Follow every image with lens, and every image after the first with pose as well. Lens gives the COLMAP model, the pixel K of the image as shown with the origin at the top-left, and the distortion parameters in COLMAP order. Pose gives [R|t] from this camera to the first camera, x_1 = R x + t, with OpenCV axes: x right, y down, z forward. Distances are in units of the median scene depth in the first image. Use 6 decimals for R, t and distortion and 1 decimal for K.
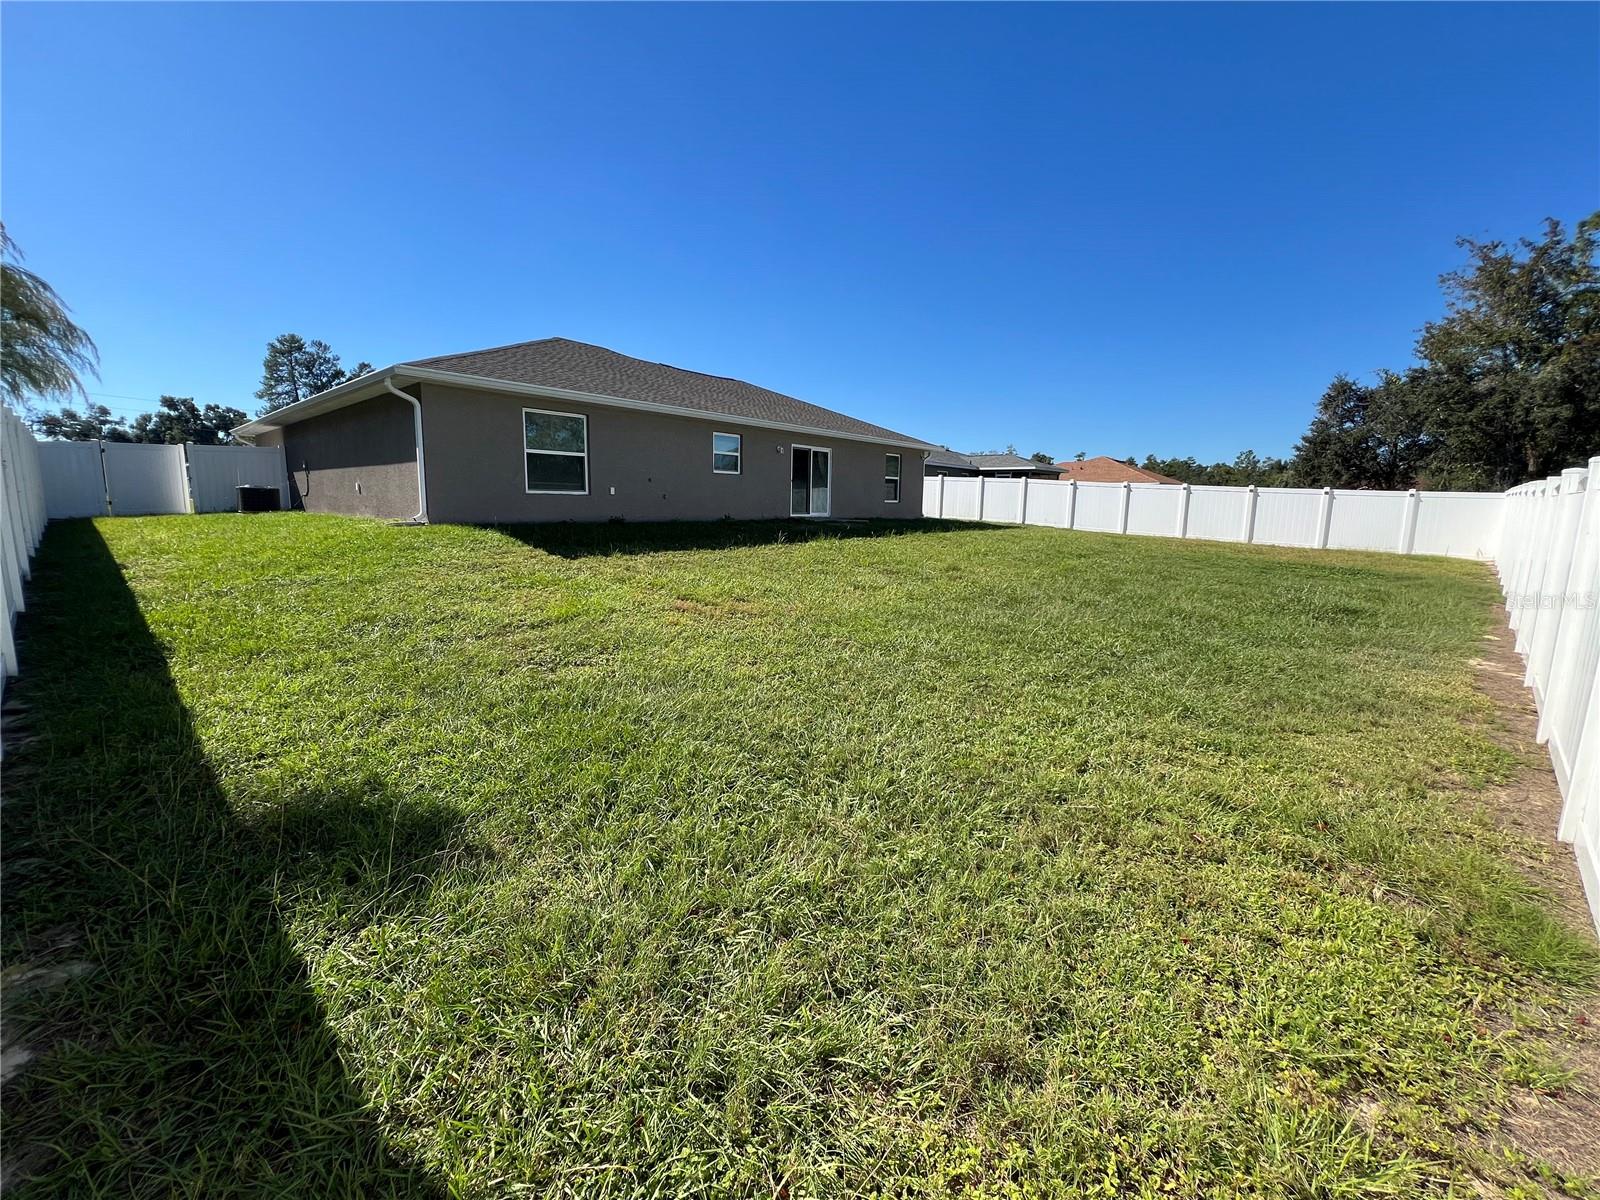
lens RADIAL K [[641.1, 0, 796.4], [0, 641.1, 598.8], [0, 0, 1]] dist [-0.007875, 0.002143]
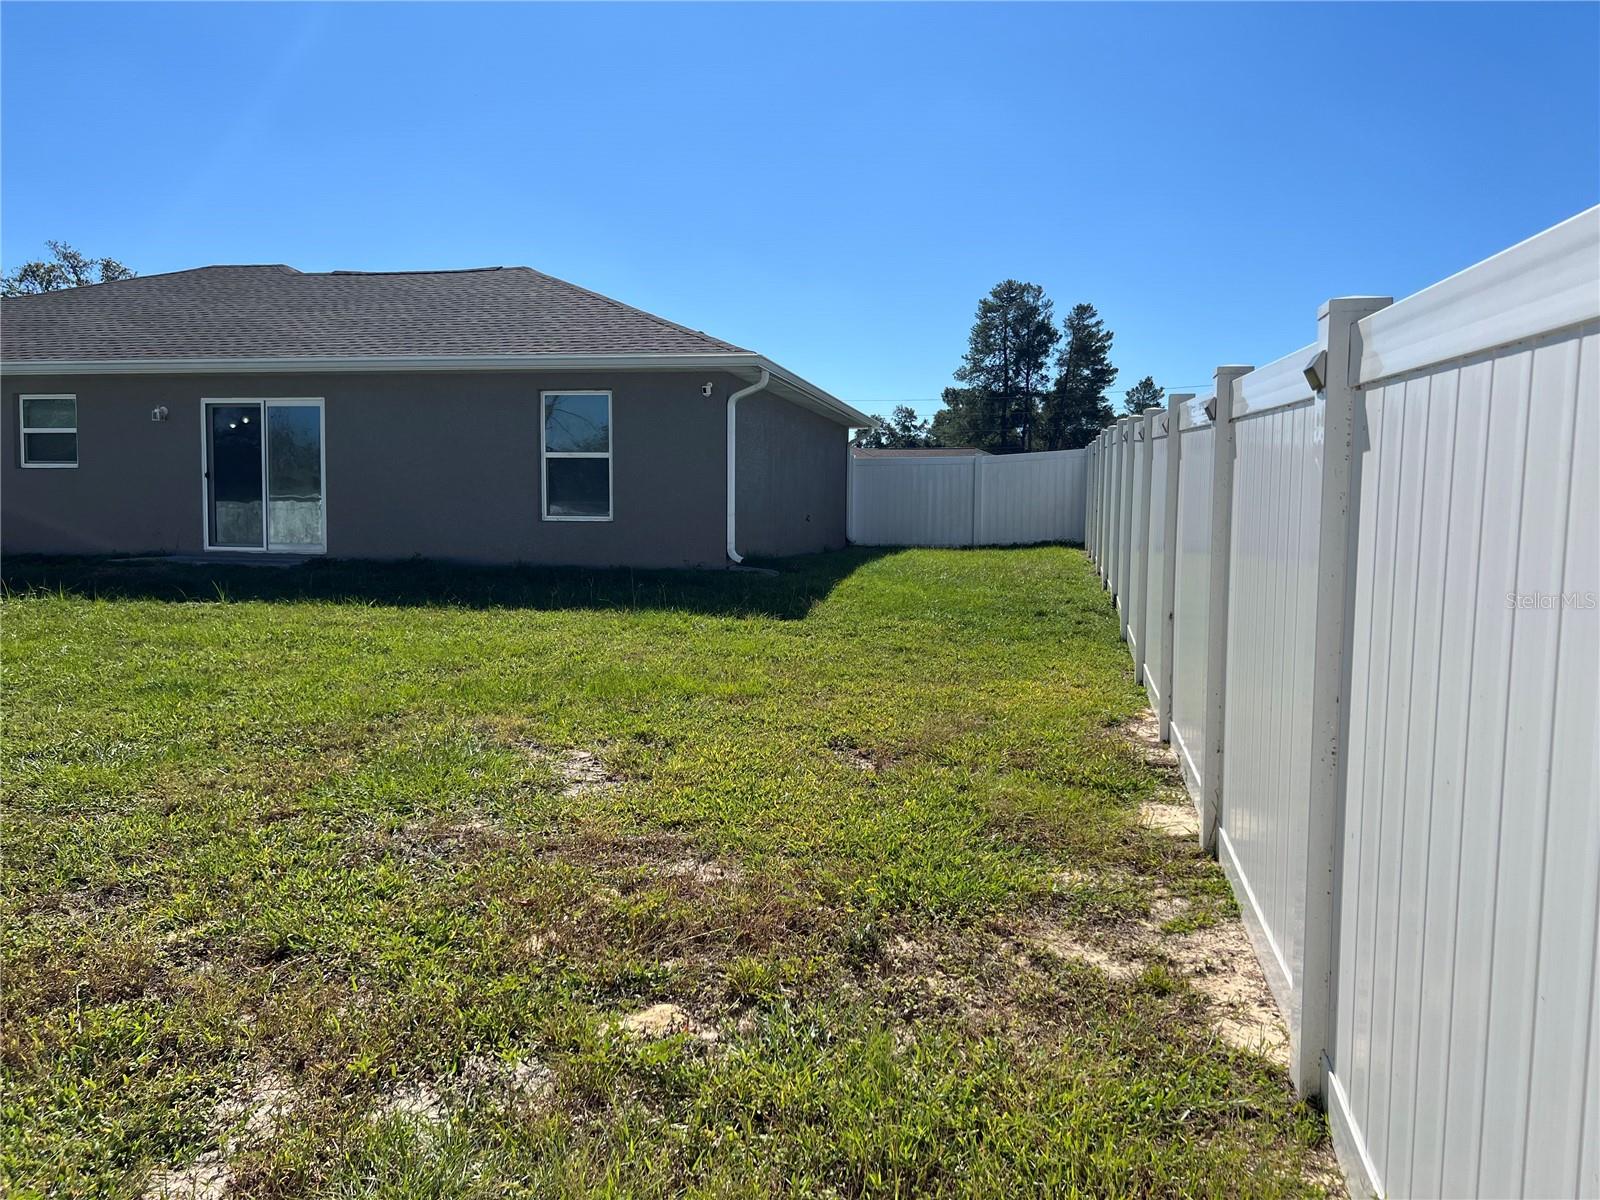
lens RADIAL K [[1193.2, 0, 810.3], [0, 1193.2, 587.2], [0, 0, 1]] dist [0.062870, -0.070630]
pose [[0.516447, 0.021462, -0.856050, 1.121268], [-0.130798, 0.989932, -0.054090, -0.128108], [0.846271, 0.139904, 0.514054, 1.059252]]
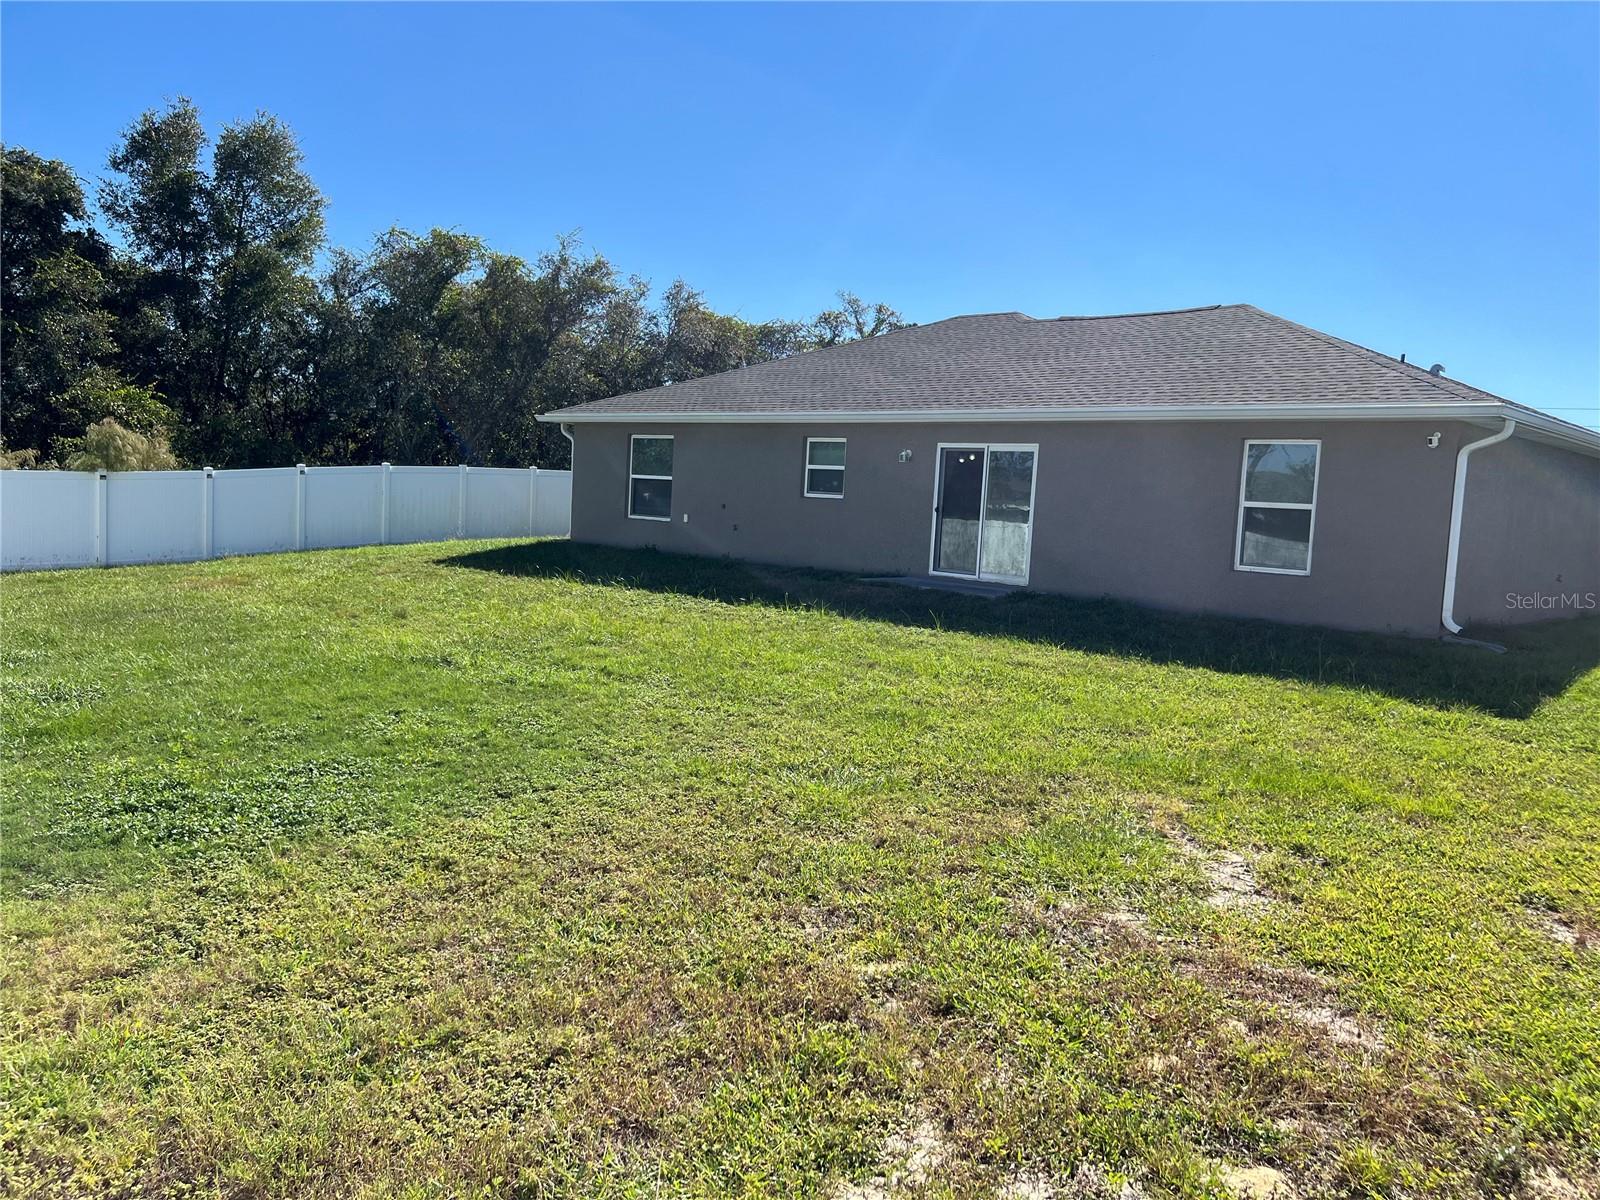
lens RADIAL K [[1193.2, 0, 810.4], [0, 1193.2, 589.4], [0, 0, 1]] dist [0.062870, -0.070630]
pose [[-0.025388, 0.039463, -0.998898, 1.148460], [-0.218190, 0.974911, 0.044061, -0.158513], [0.975576, 0.219068, -0.016141, 1.054333]]
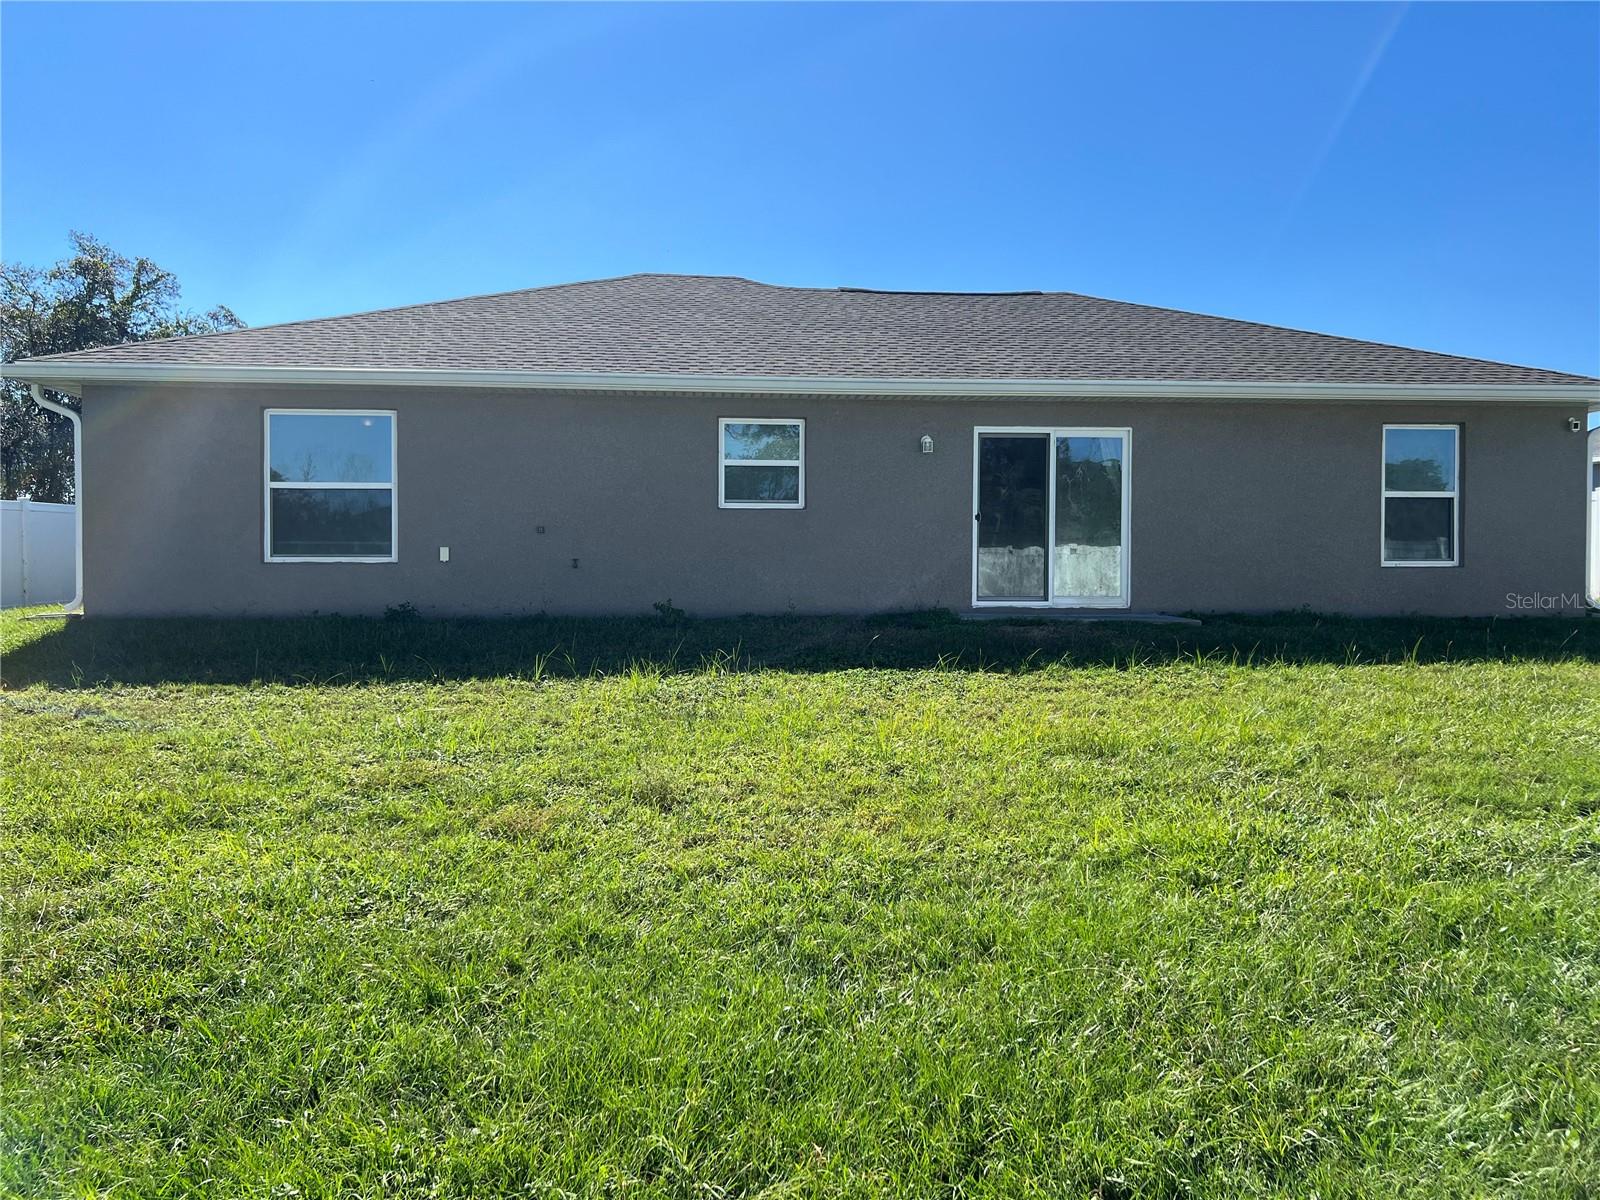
lens RADIAL K [[1193.2, 0, 792.2], [0, 1193.2, 525.7], [0, 0, 1]] dist [0.062870, -0.070630]
pose [[0.725995, -0.047102, -0.686086, 0.475541], [-0.089011, 0.982824, -0.161663, -0.055455], [0.681916, 0.178435, 0.709332, 0.451474]]
